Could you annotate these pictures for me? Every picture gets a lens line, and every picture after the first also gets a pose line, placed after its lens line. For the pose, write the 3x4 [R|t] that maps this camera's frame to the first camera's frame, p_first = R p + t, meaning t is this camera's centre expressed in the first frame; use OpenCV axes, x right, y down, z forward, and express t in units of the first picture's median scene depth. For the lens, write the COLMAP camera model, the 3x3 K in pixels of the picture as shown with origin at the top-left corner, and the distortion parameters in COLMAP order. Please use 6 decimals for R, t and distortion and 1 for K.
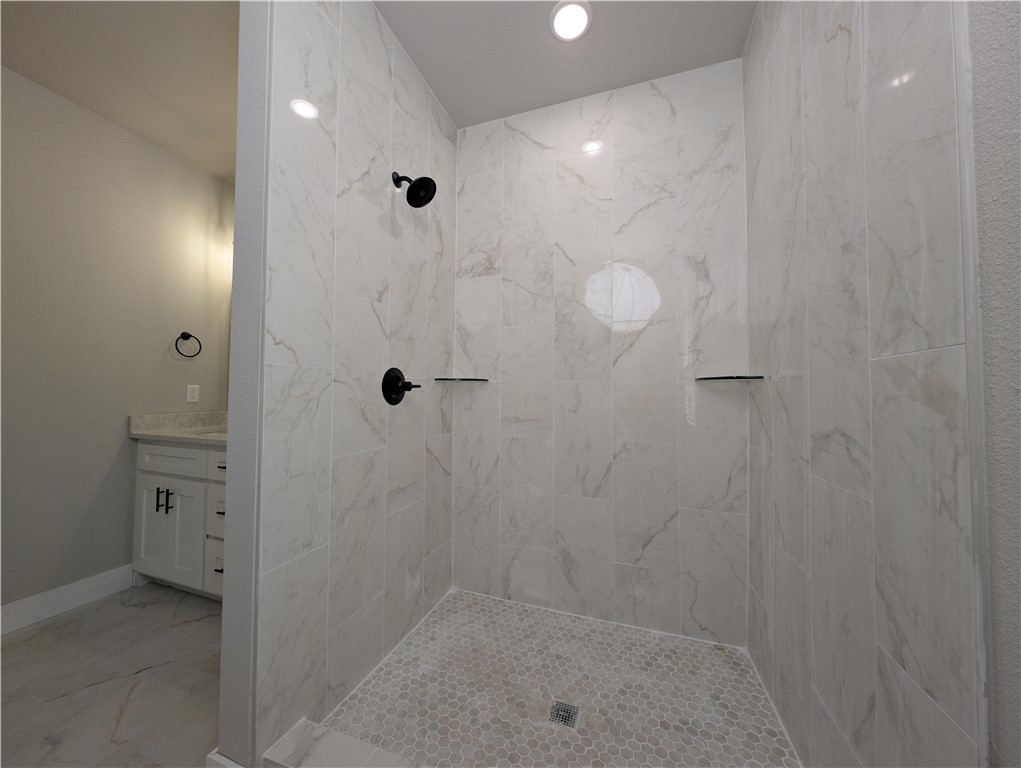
lens RADIAL K [[365.0, 0, 510.5], [0, 365.0, 384.0], [0, 0, 1]] dist [0.002236, -0.000214]
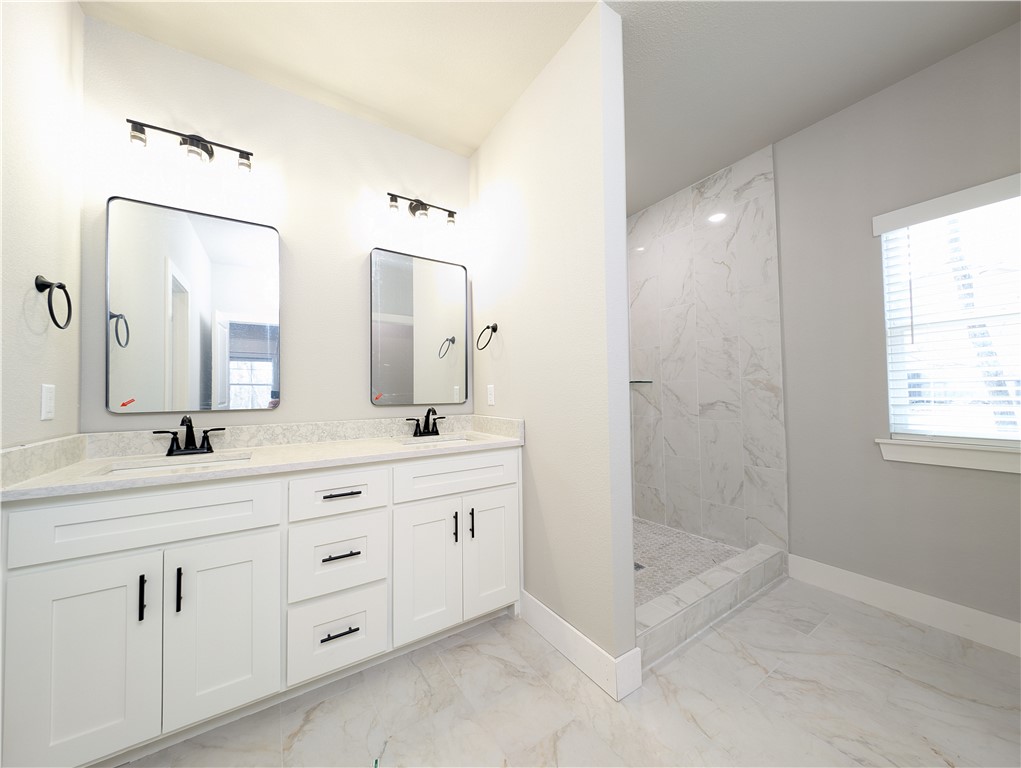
lens RADIAL K [[365.0, 0, 510.5], [0, 365.0, 384.0], [0, 0, 1]] dist [0.002236, -0.000214]
pose [[0.612127, 0.005132, 0.790743, -2.054227], [-0.002745, 0.999987, -0.004365, 0.006550], [-0.790754, 0.000501, 0.612133, 0.467925]]
